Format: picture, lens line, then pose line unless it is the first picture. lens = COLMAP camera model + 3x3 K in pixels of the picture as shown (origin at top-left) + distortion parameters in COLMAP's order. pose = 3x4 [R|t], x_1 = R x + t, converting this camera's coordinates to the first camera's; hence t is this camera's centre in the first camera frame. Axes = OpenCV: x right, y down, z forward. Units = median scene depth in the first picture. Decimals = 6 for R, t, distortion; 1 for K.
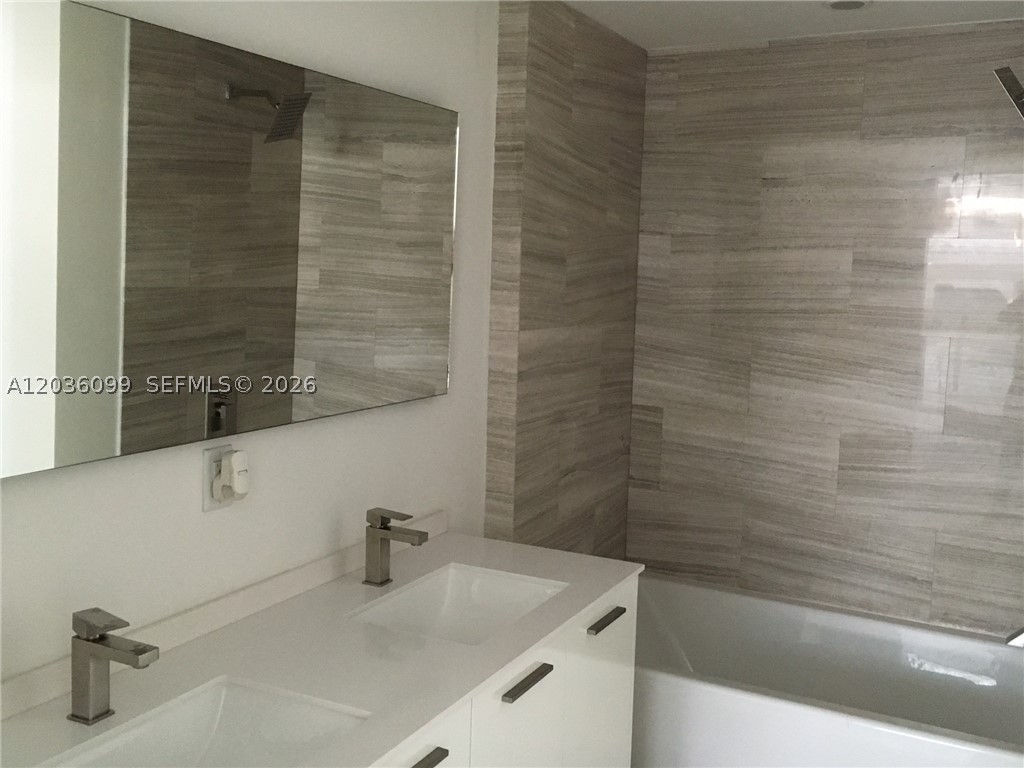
lens RADIAL K [[1033.2, 0, 514.2], [0, 1033.2, 378.1], [0, 0, 1]] dist [0.064459, -0.032218]
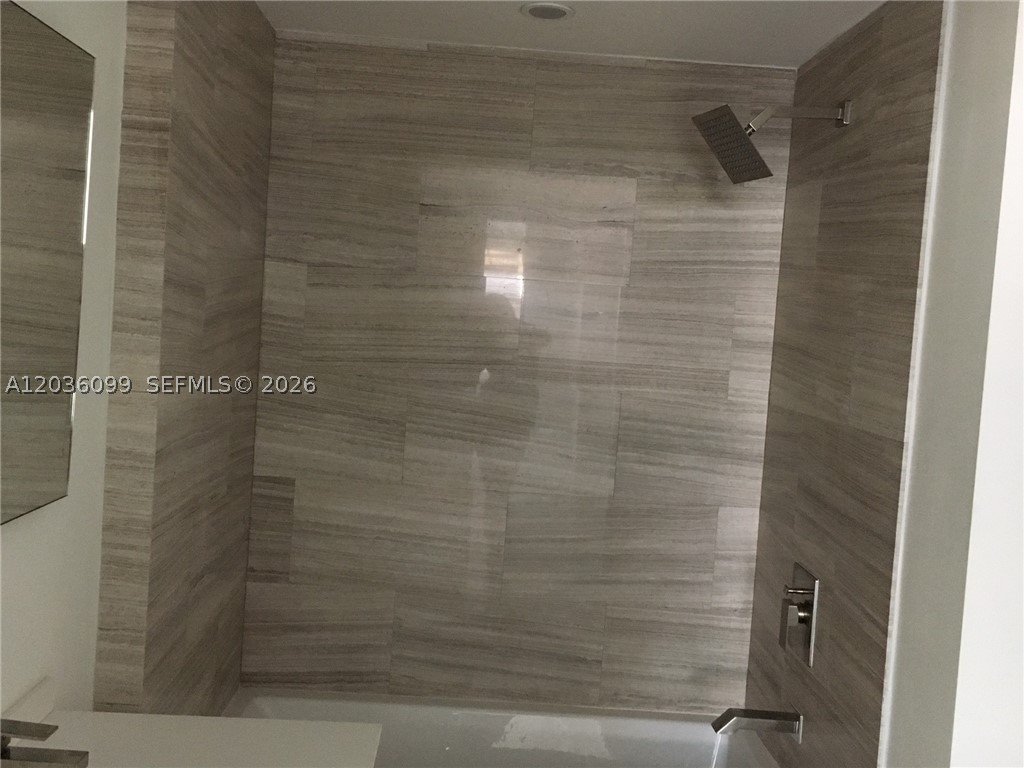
lens RADIAL K [[1033.2, 0, 514.2], [0, 1033.2, 378.1], [0, 0, 1]] dist [0.064459, -0.032218]
pose [[0.870752, 0.002000, 0.491719, -0.109285], [0.011173, 0.999653, -0.023851, -0.029968], [-0.491596, 0.026262, 0.870427, 0.235729]]
